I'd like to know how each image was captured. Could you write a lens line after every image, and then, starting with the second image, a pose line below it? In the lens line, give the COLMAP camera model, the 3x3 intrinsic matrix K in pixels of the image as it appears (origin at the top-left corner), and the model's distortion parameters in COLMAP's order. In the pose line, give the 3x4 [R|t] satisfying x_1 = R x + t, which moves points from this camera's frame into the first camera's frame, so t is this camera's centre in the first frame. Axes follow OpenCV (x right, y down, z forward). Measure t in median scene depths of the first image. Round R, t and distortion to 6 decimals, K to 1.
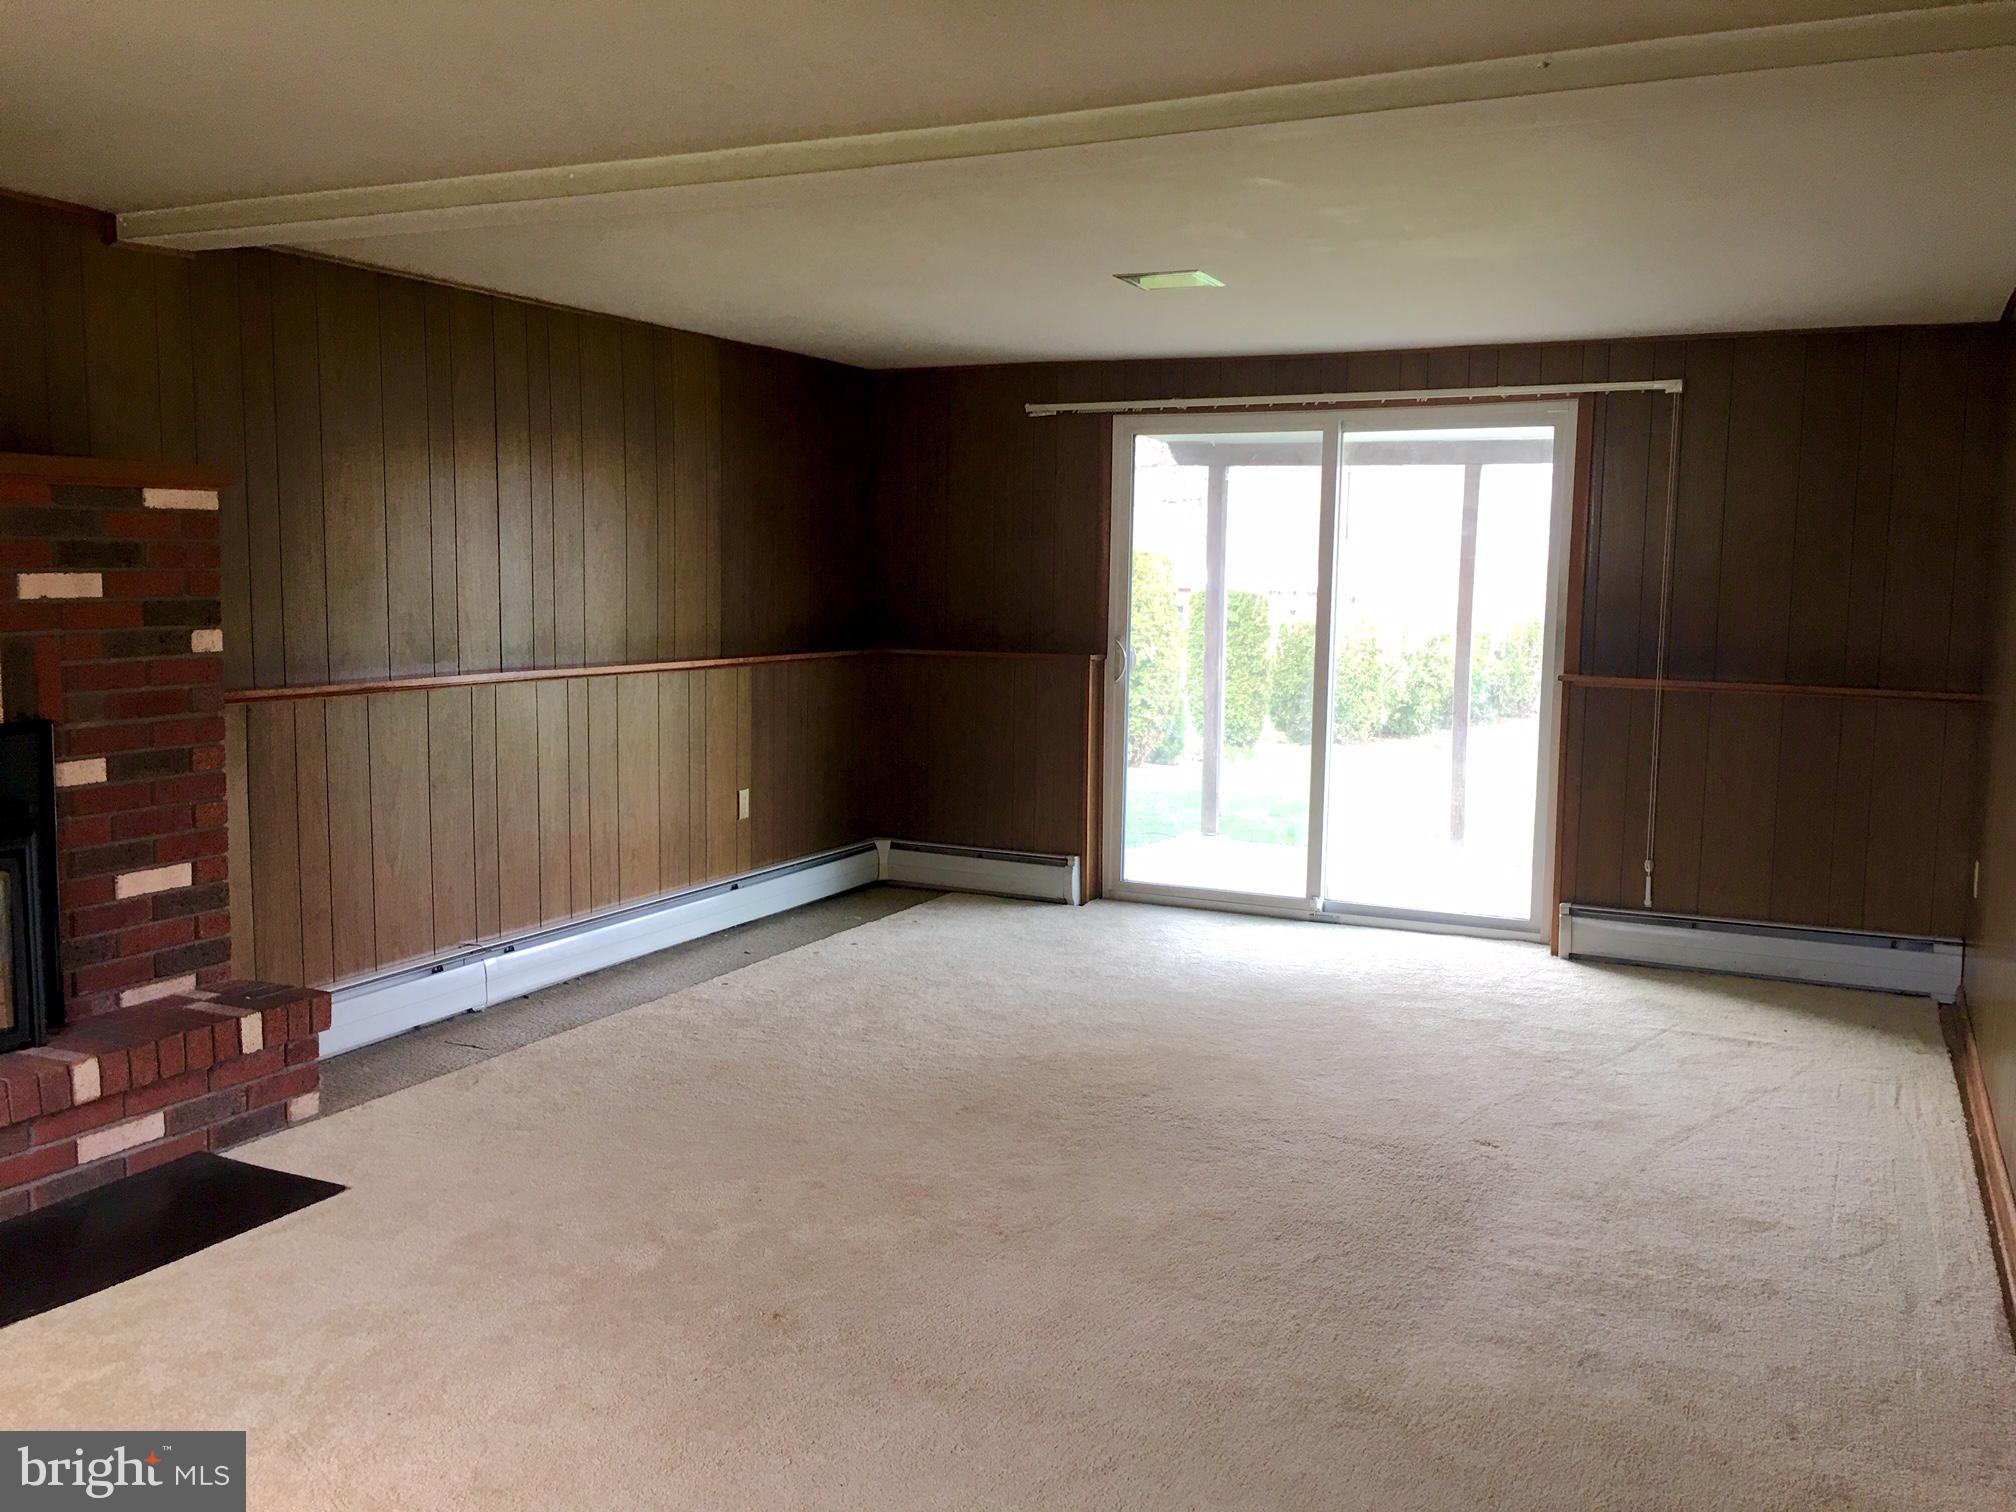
lens RADIAL K [[1704.9, 0, 995.2], [0, 1704.9, 747.2], [0, 0, 1]] dist [0.093724, -0.154475]
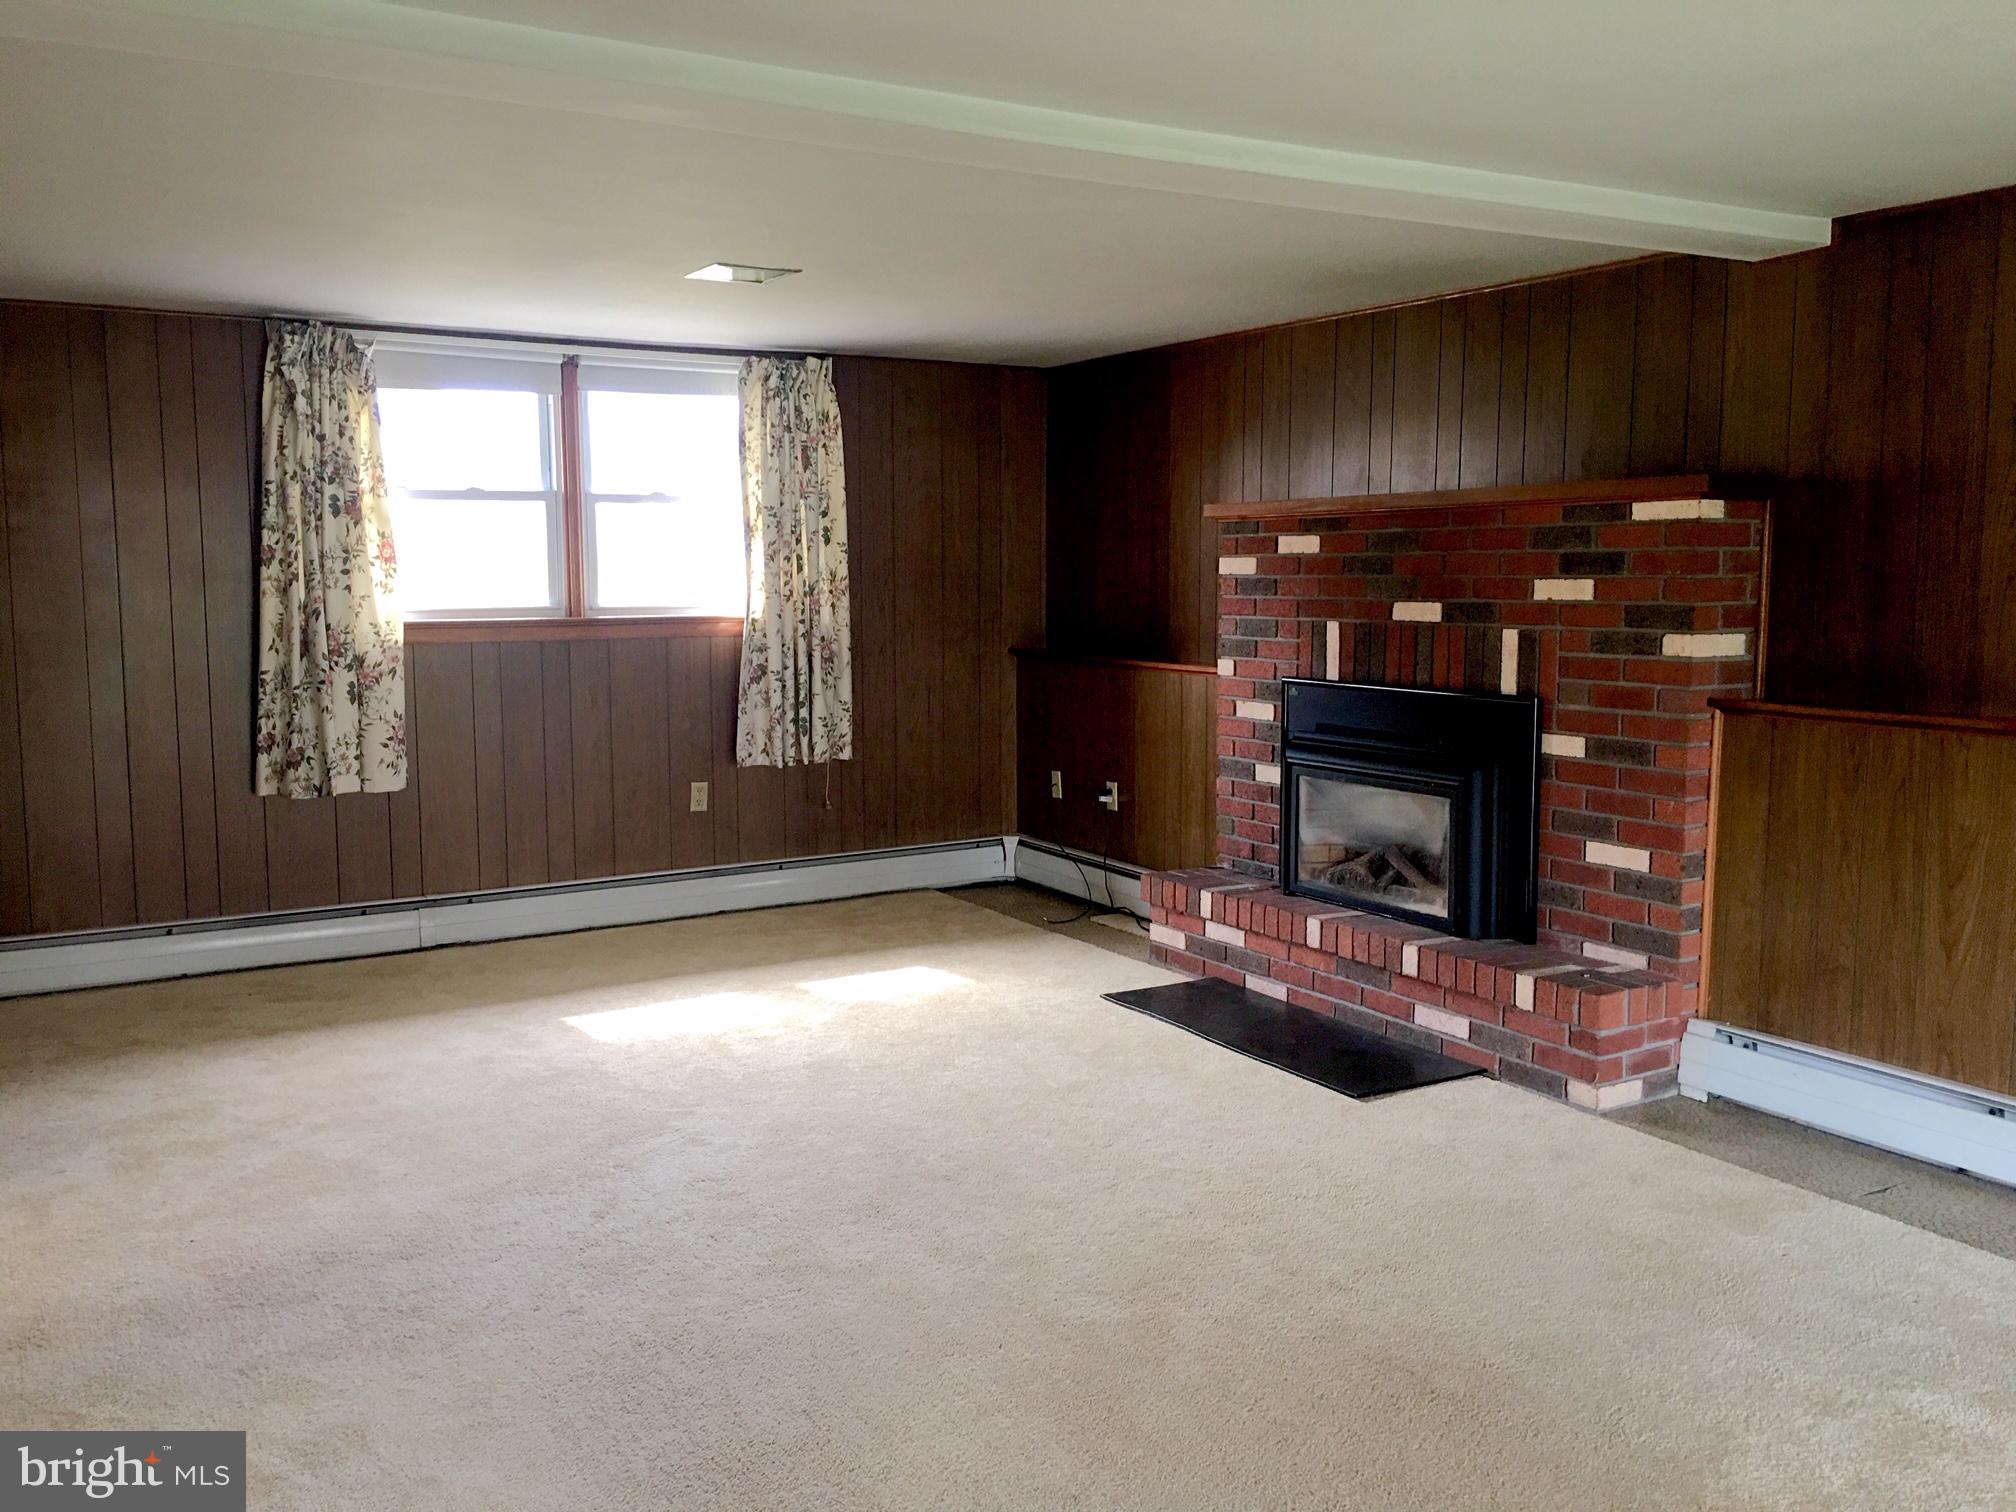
lens RADIAL K [[1704.9, 0, 995.2], [0, 1704.9, 747.2], [0, 0, 1]] dist [0.093724, -0.154475]
pose [[-0.546465, 0.075675, -0.834056, 0.660113], [-0.096881, 0.983511, 0.152710, -0.124138], [0.831859, 0.164255, -0.530123, 1.262519]]
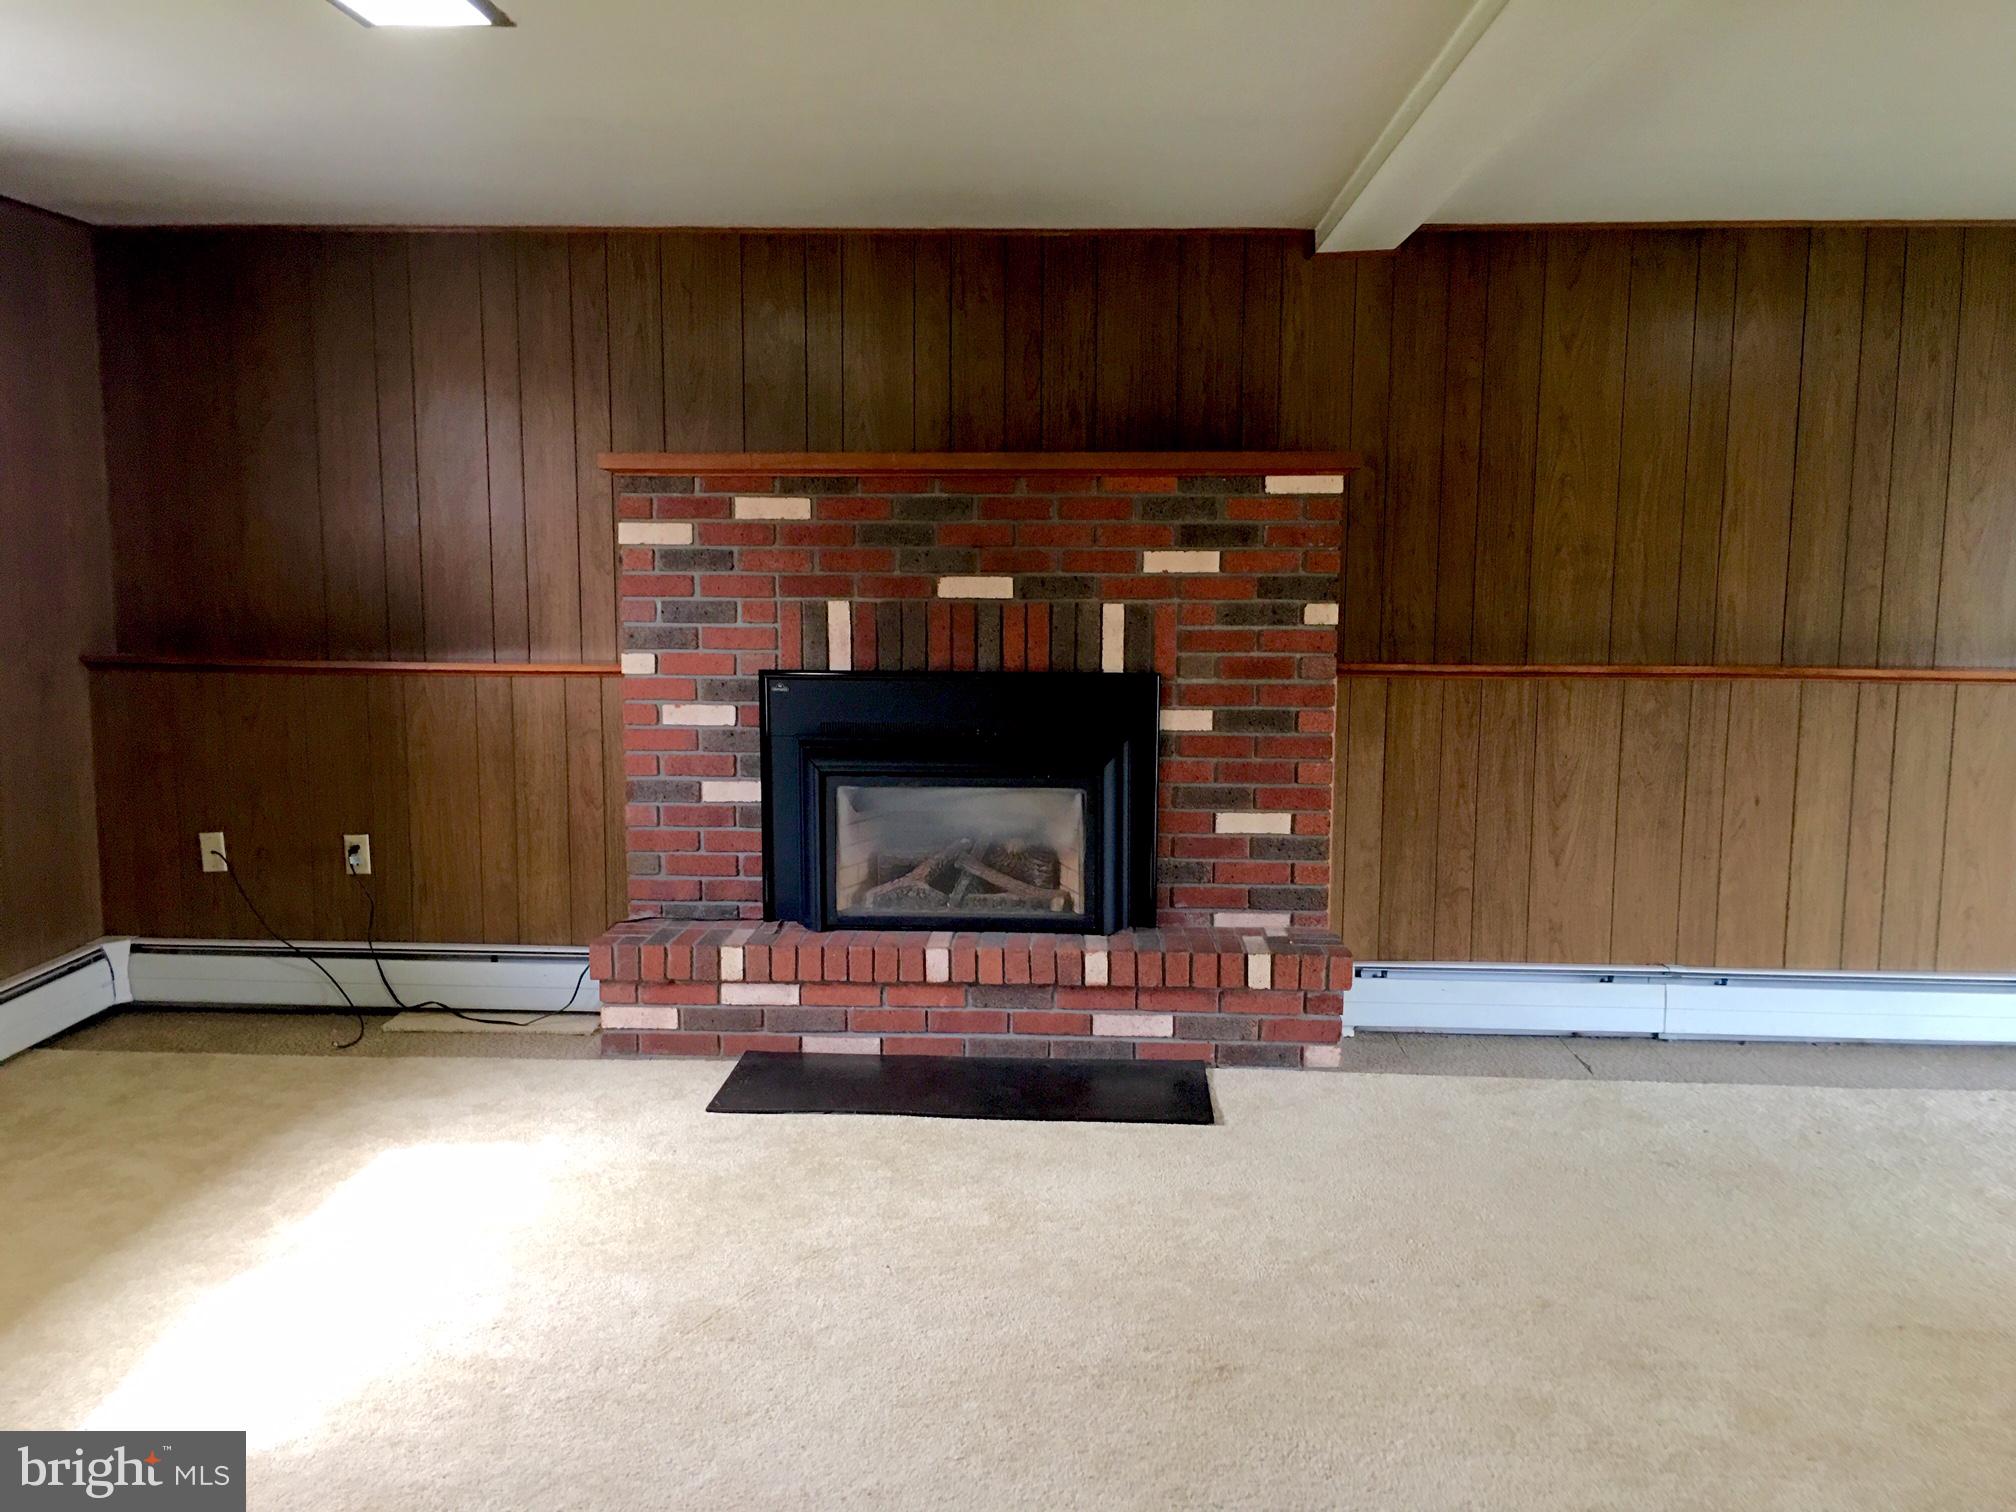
lens RADIAL K [[1707.2, 0, 997.9], [0, 1707.2, 762.1], [0, 0, 1]] dist [0.038652, -0.001711]
pose [[0.396690, 0.105544, -0.911865, 0.473217], [-0.098545, 0.992524, 0.072010, -0.027565], [0.912648, 0.061294, 0.404125, 0.397325]]
